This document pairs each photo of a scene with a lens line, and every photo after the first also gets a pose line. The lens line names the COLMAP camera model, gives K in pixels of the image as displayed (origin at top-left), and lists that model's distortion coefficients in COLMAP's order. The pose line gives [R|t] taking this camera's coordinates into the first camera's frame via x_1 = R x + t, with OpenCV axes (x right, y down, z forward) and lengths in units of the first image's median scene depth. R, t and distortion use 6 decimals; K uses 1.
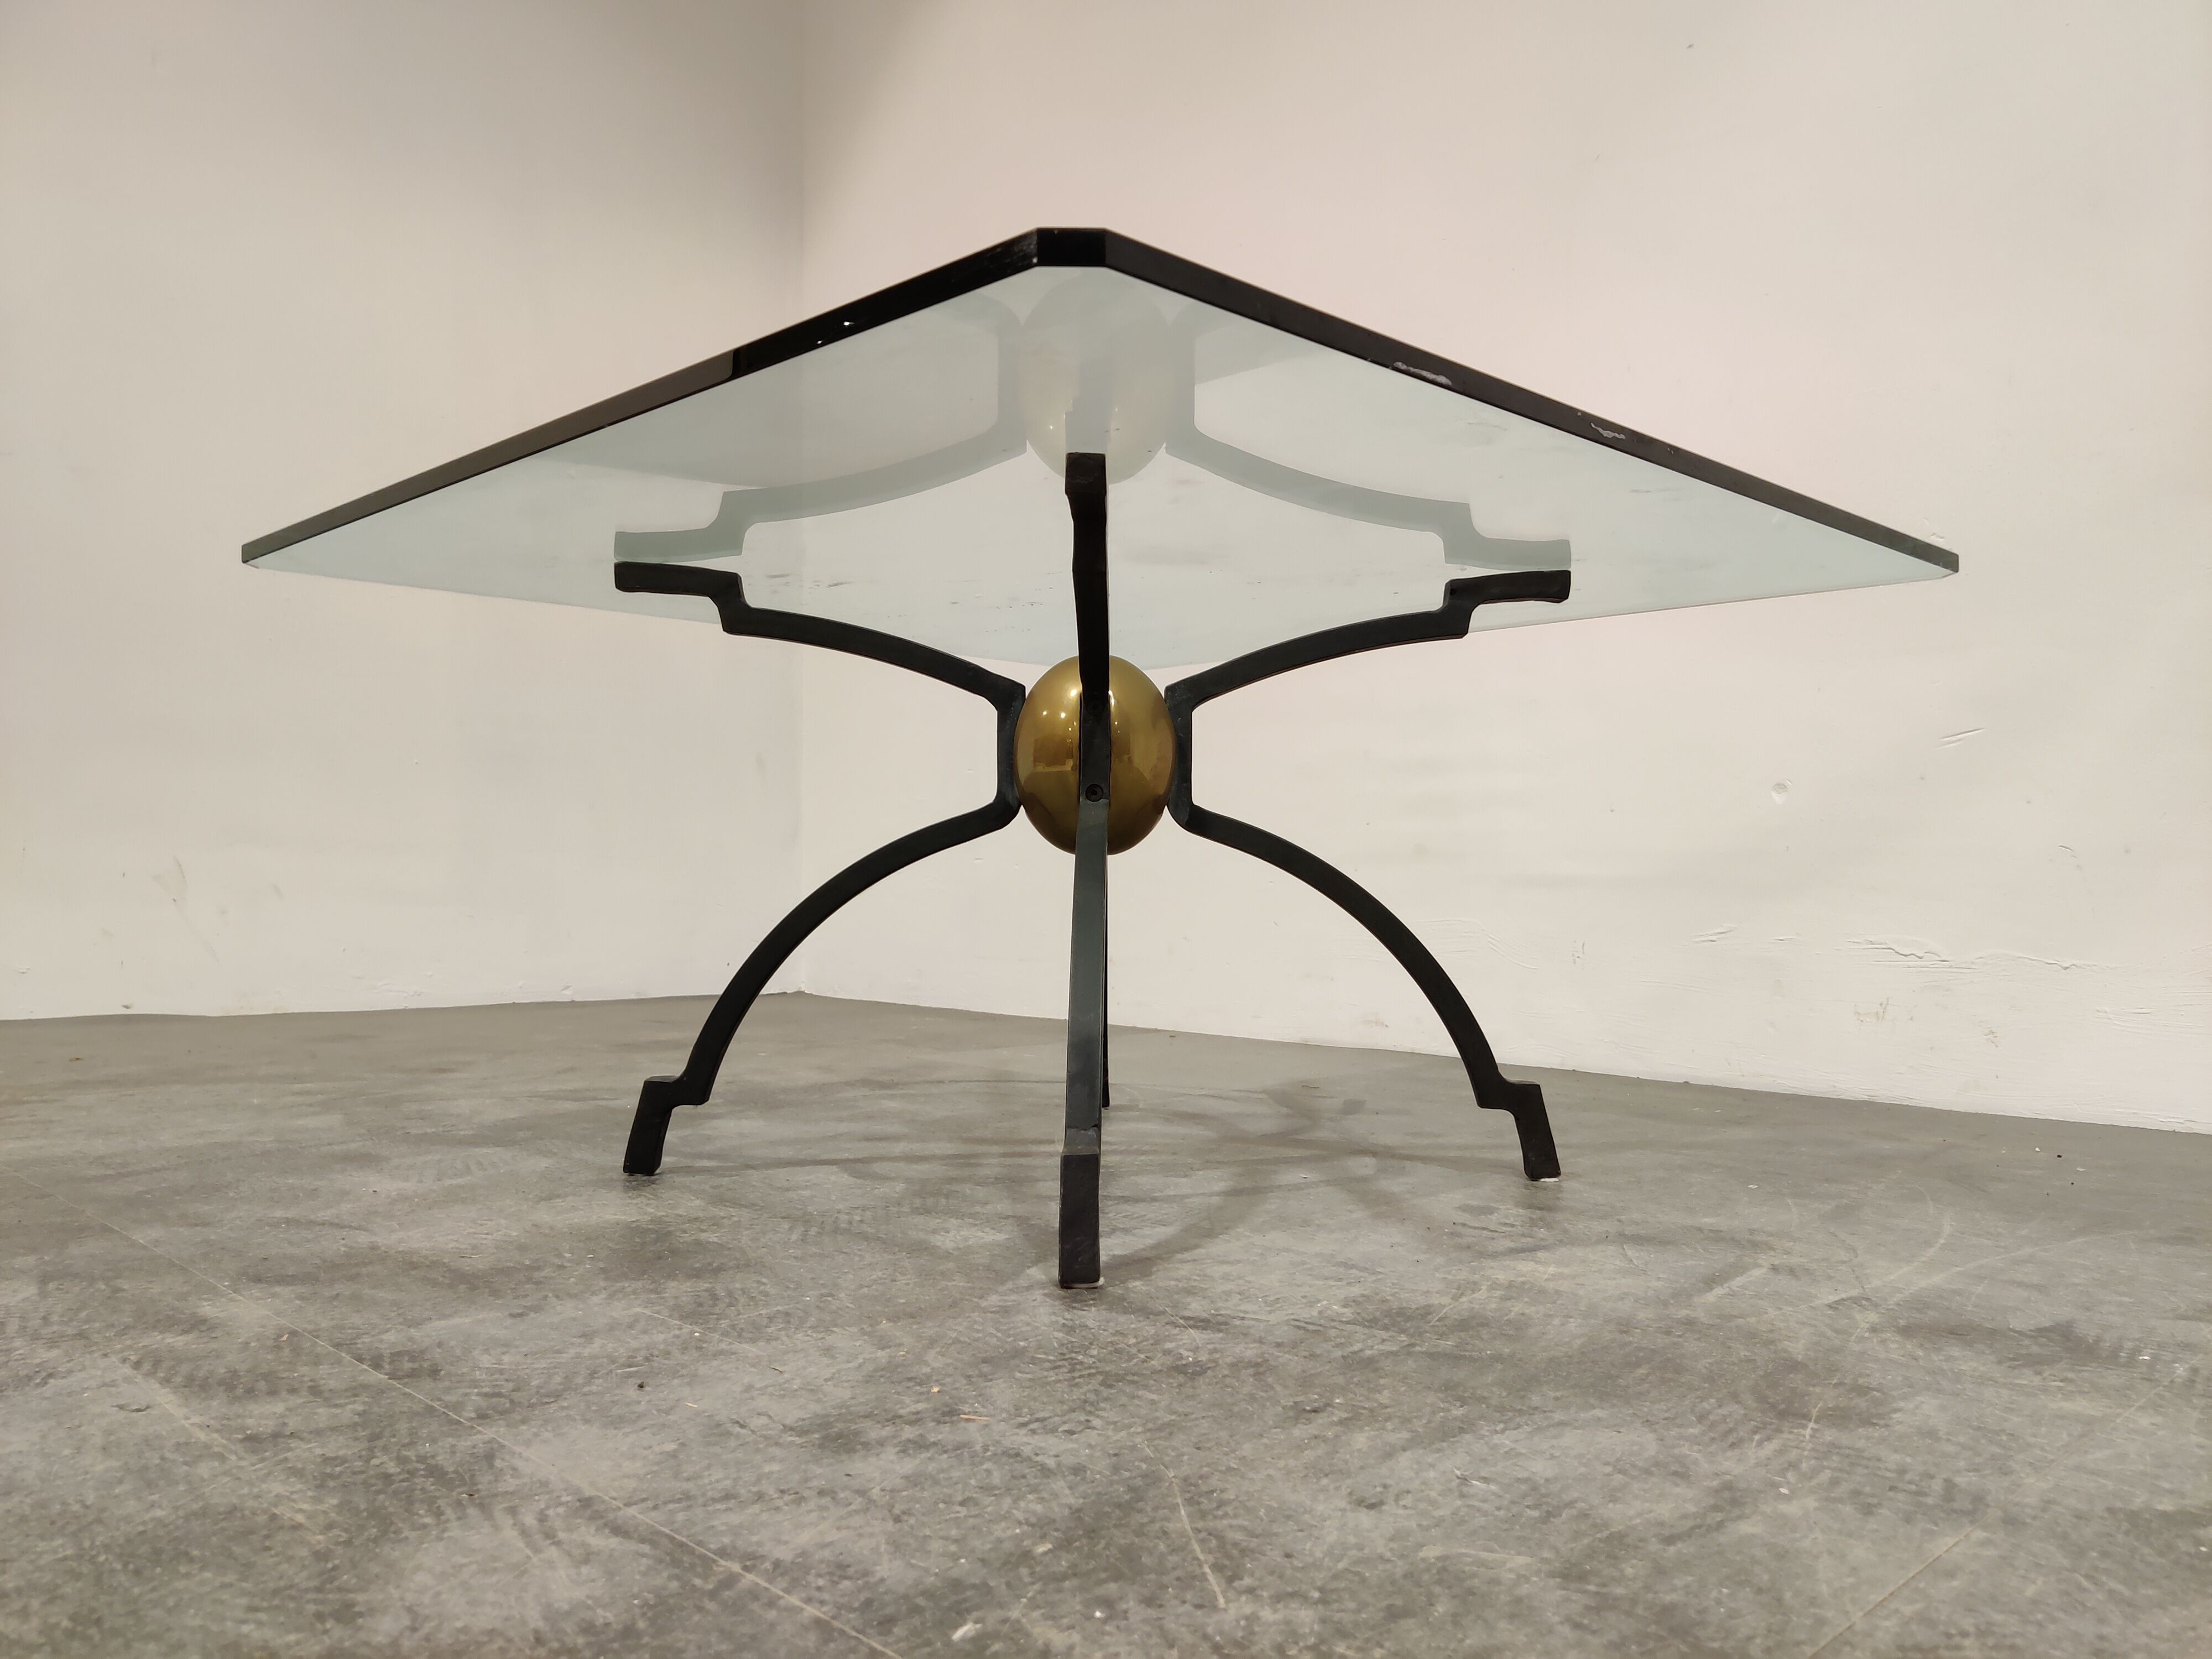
lens RADIAL K [[1717.4, 0, 1139.8], [0, 1717.4, 831.0], [0, 0, 1]] dist [-0.003396, -0.008391]
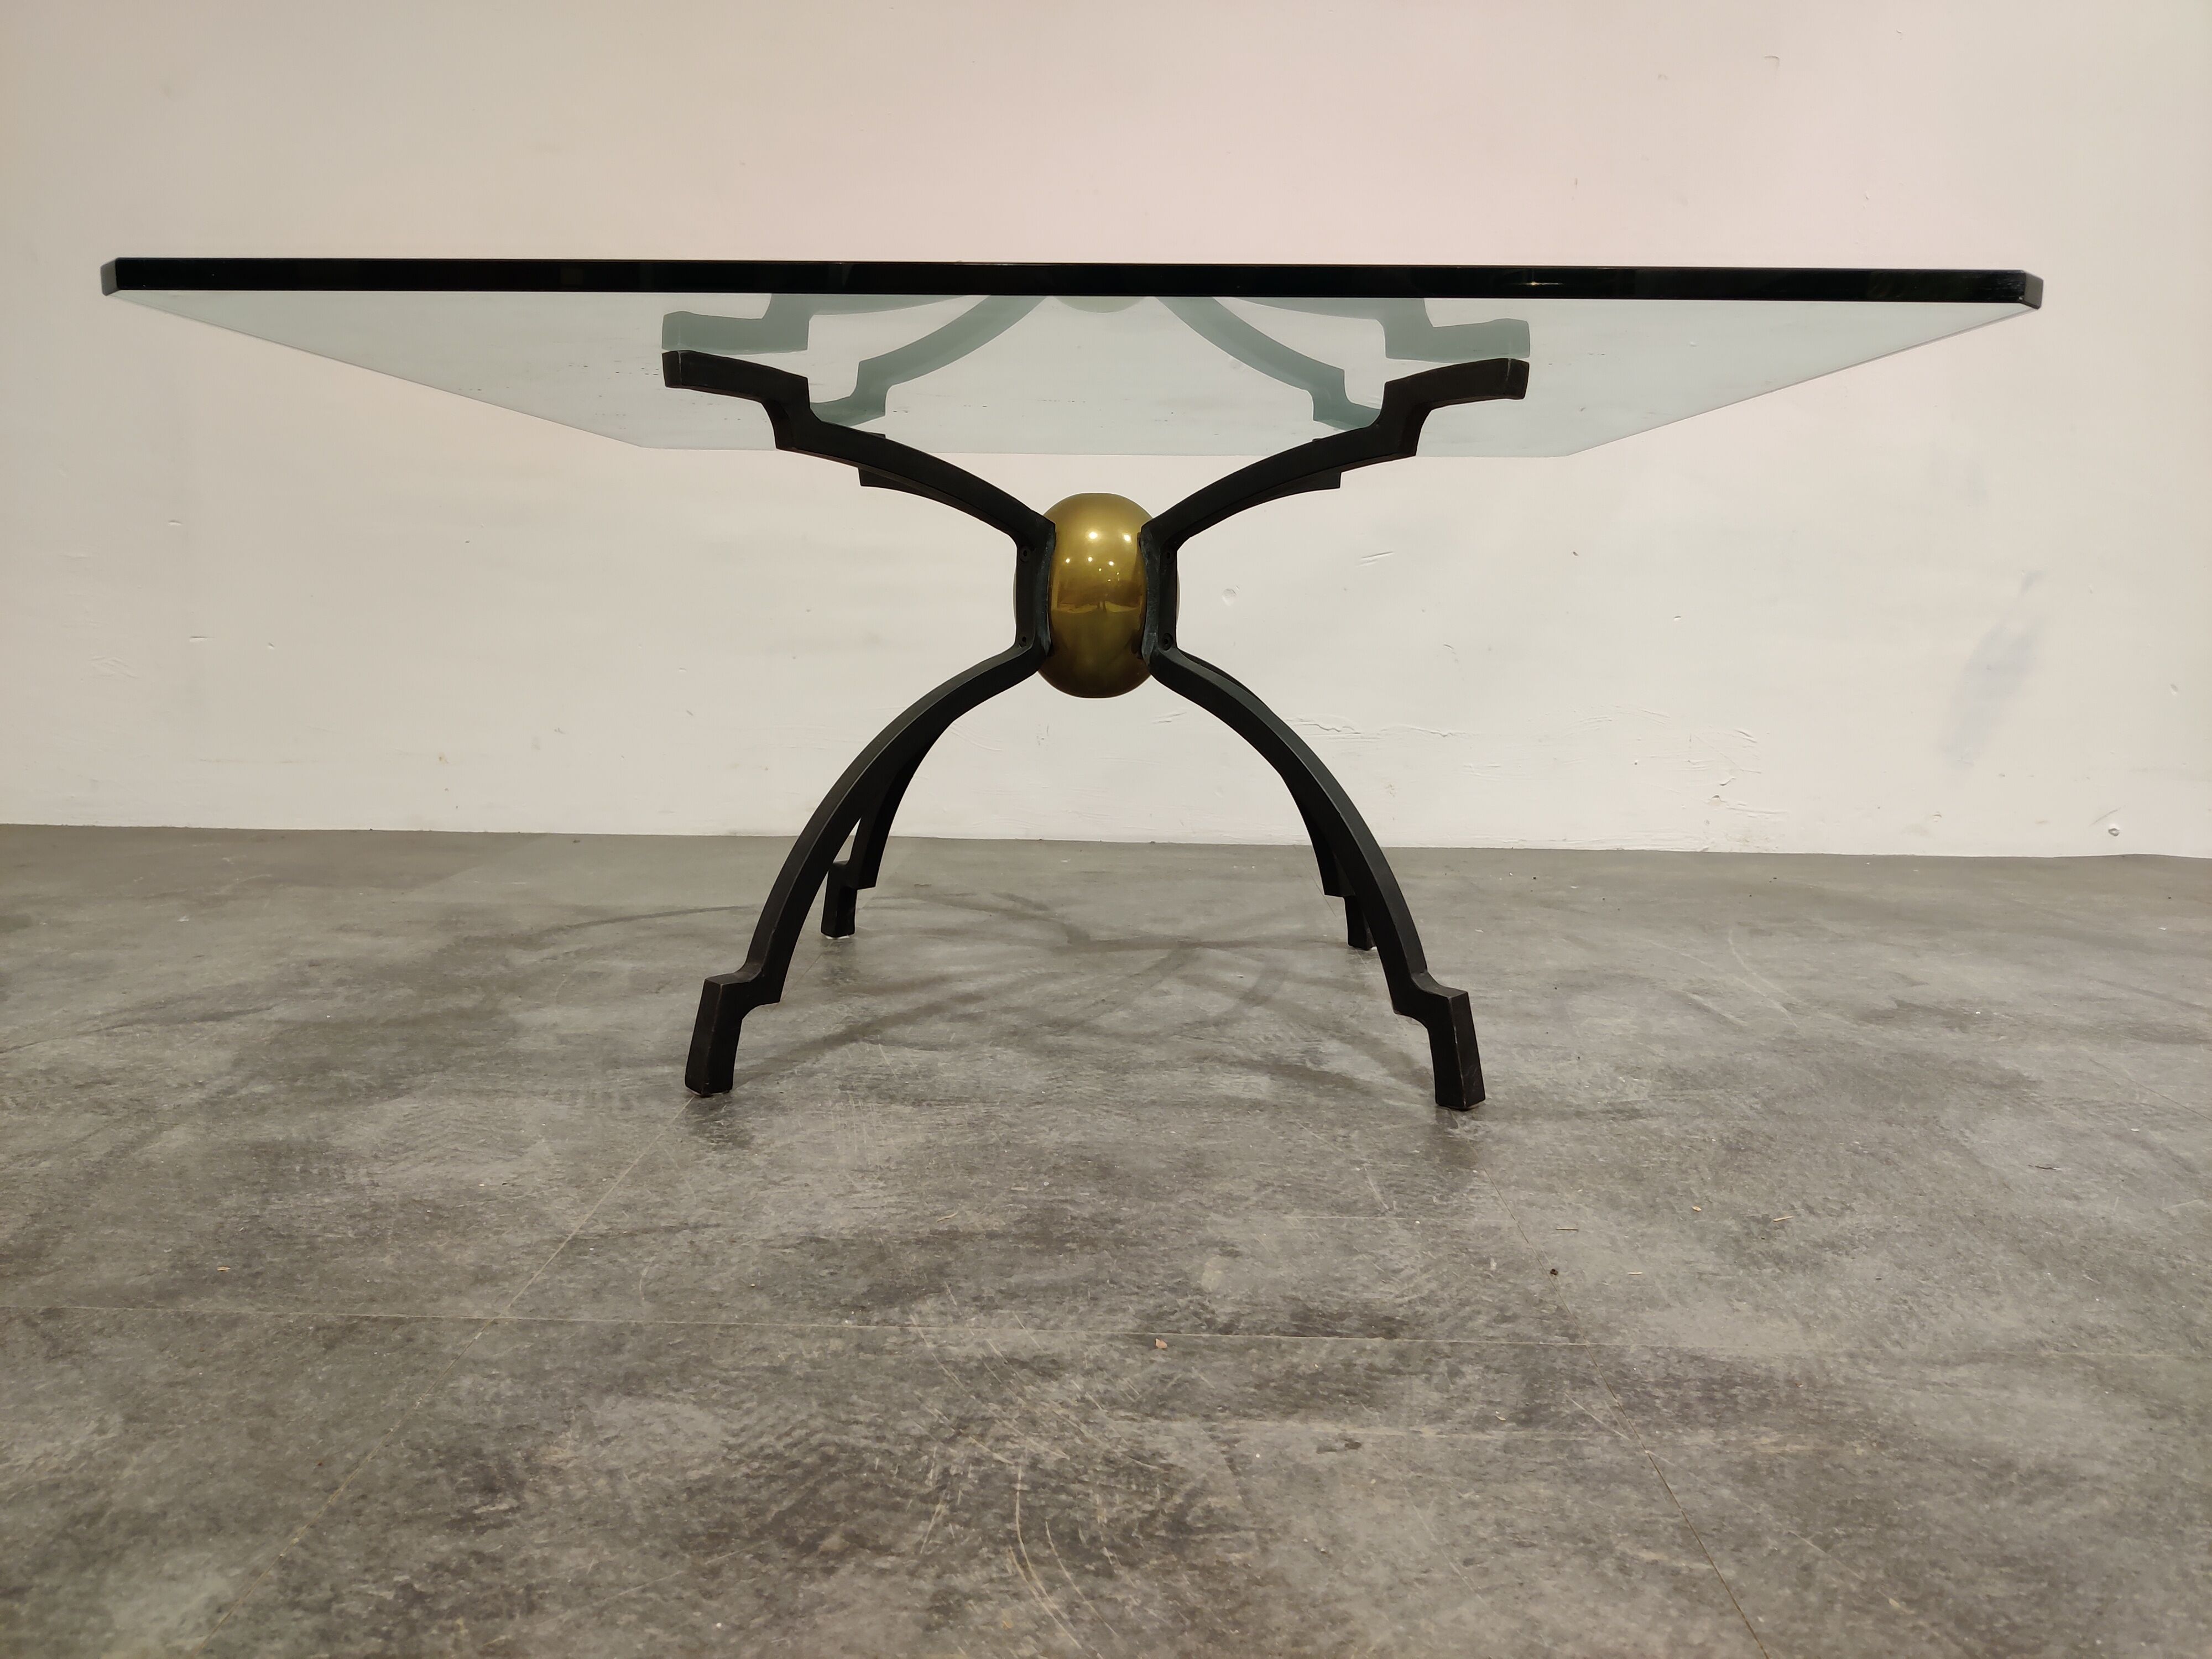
lens RADIAL K [[1701.8, 0, 1096.5], [0, 1701.8, 879.7], [0, 0, 1]] dist [-0.001711, -0.008781]
pose [[0.725998, -0.112426, 0.678444, -0.933189], [-0.022720, 0.982087, 0.187056, -0.088229], [-0.687321, -0.151216, 0.710439, 0.368537]]
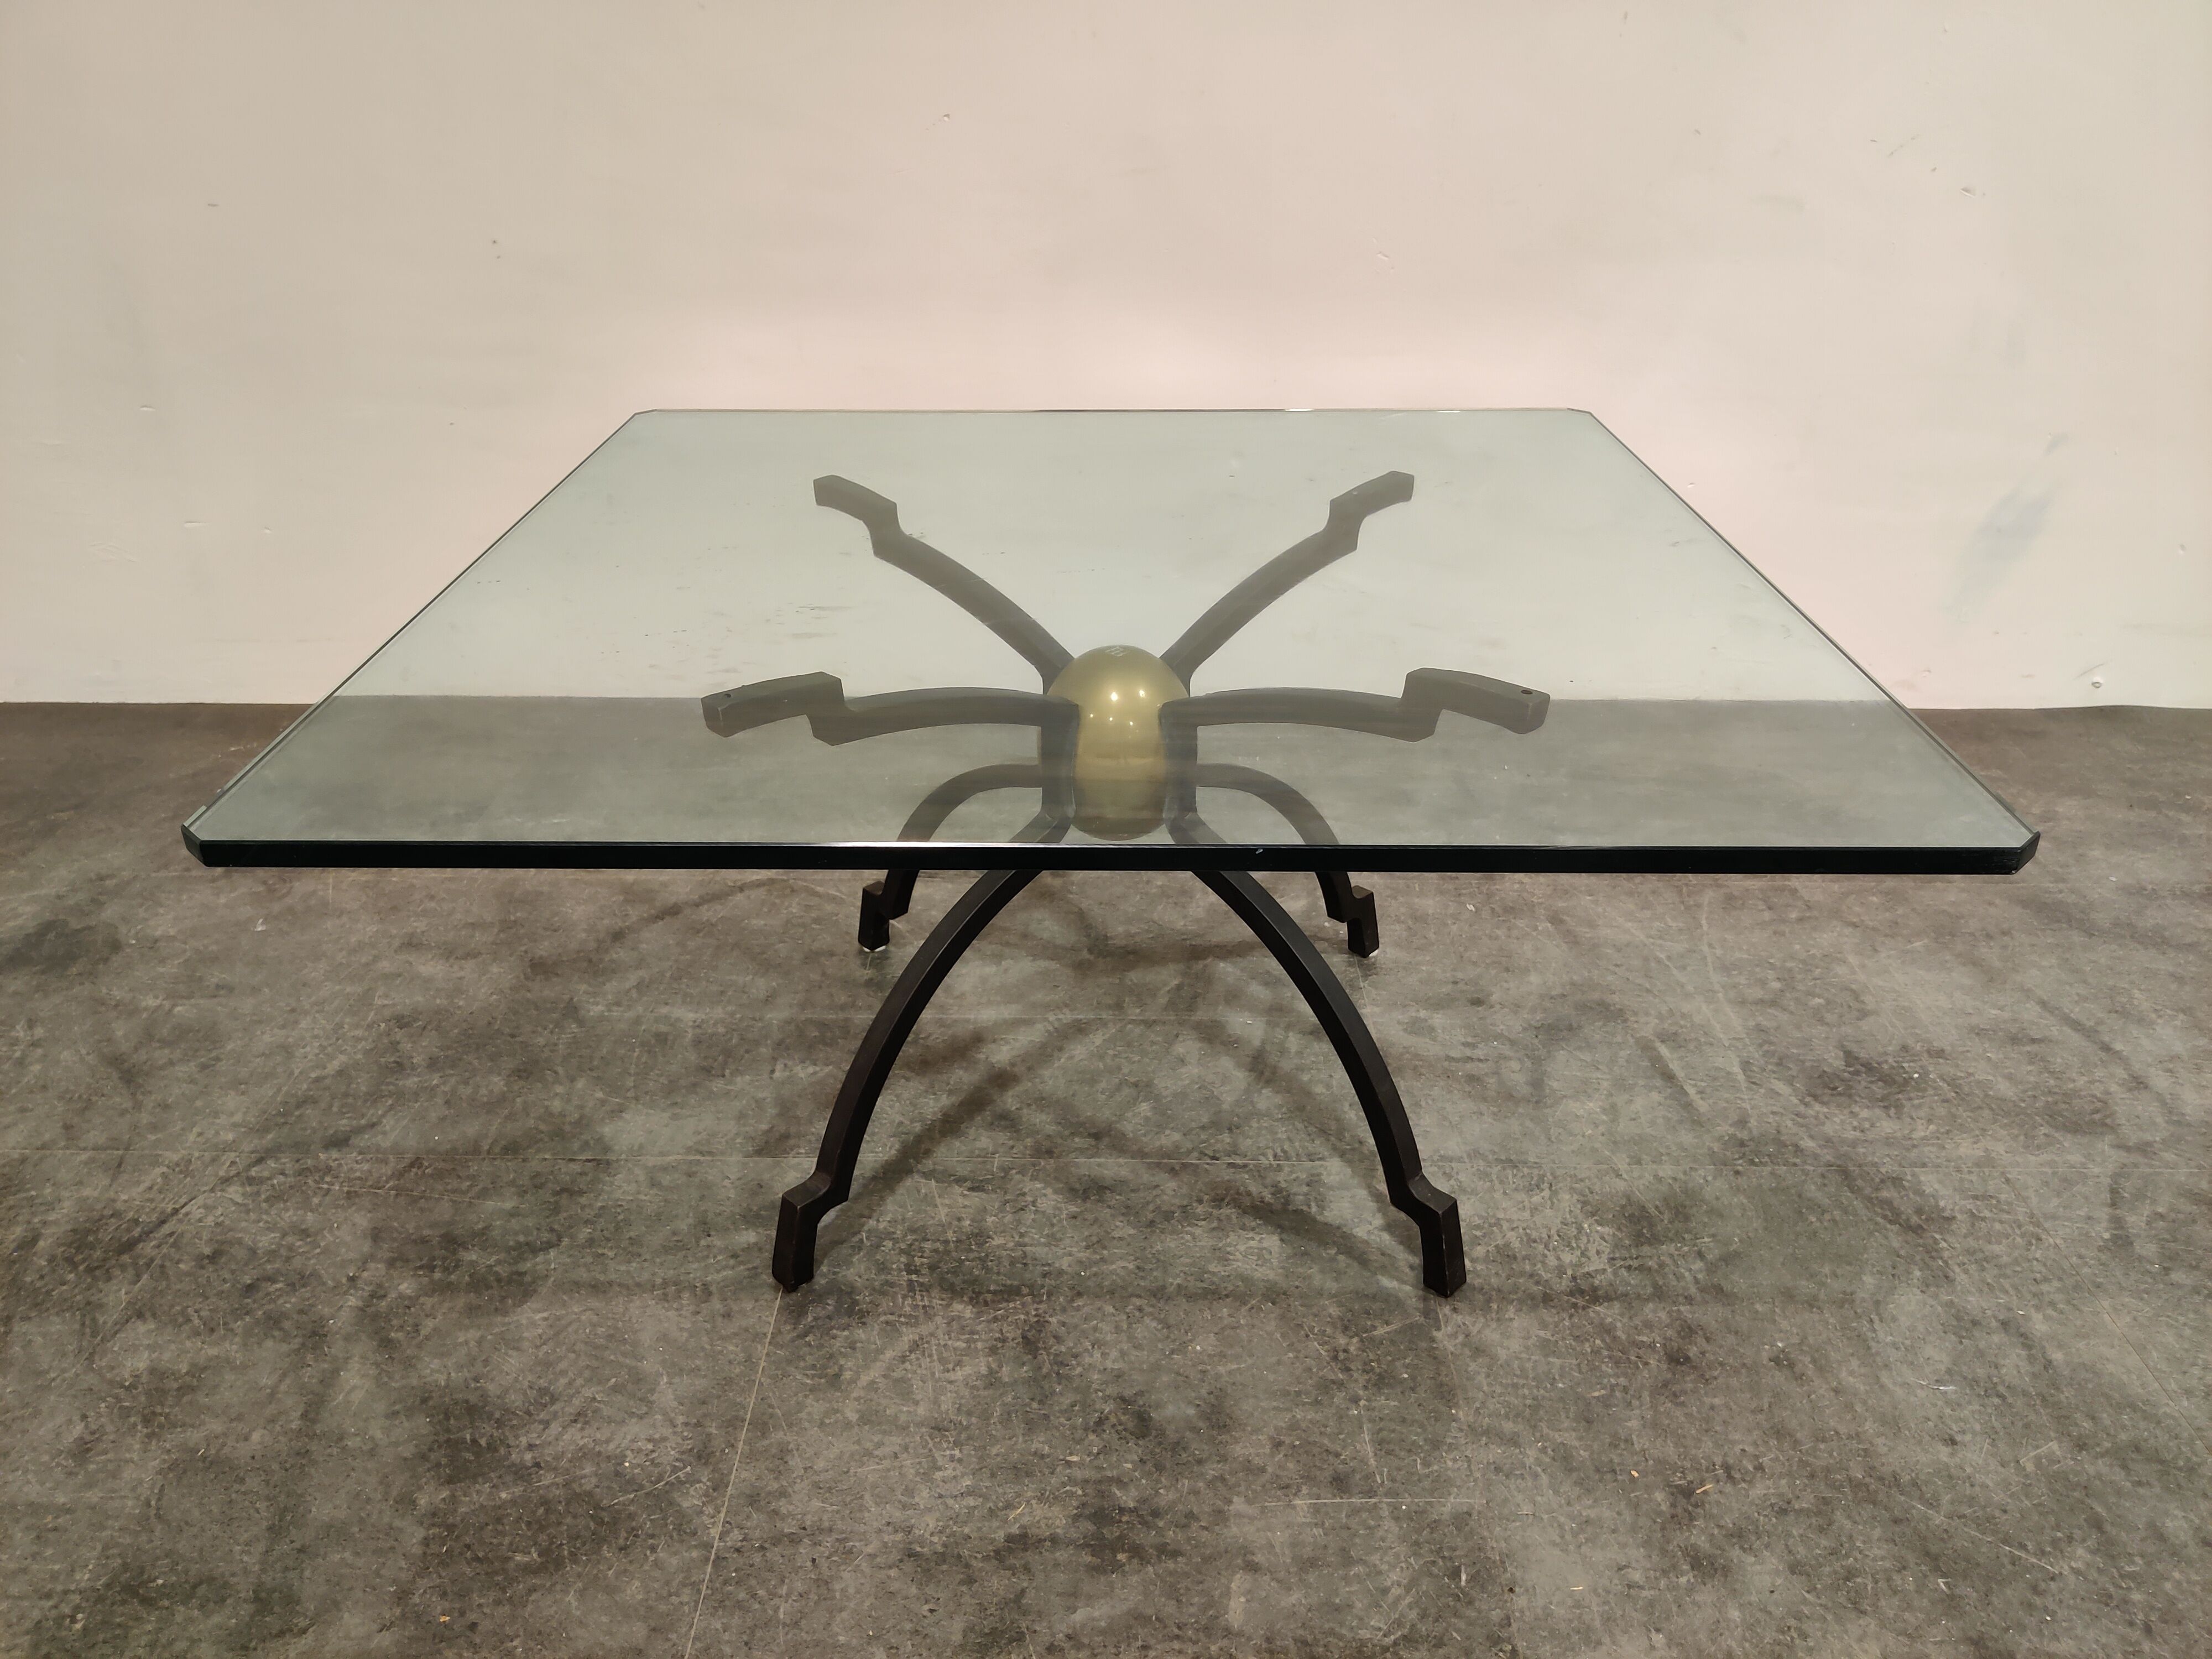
lens RADIAL K [[1654.7, 0, 1080.6], [0, 1654.7, 935.9], [0, 0, 1]] dist [-0.015794, 0.003862]
pose [[0.721755, -0.361200, 0.590427, -0.864221], [-0.004464, 0.850588, 0.525813, -0.614142], [-0.692134, -0.382144, 0.612304, 0.497399]]
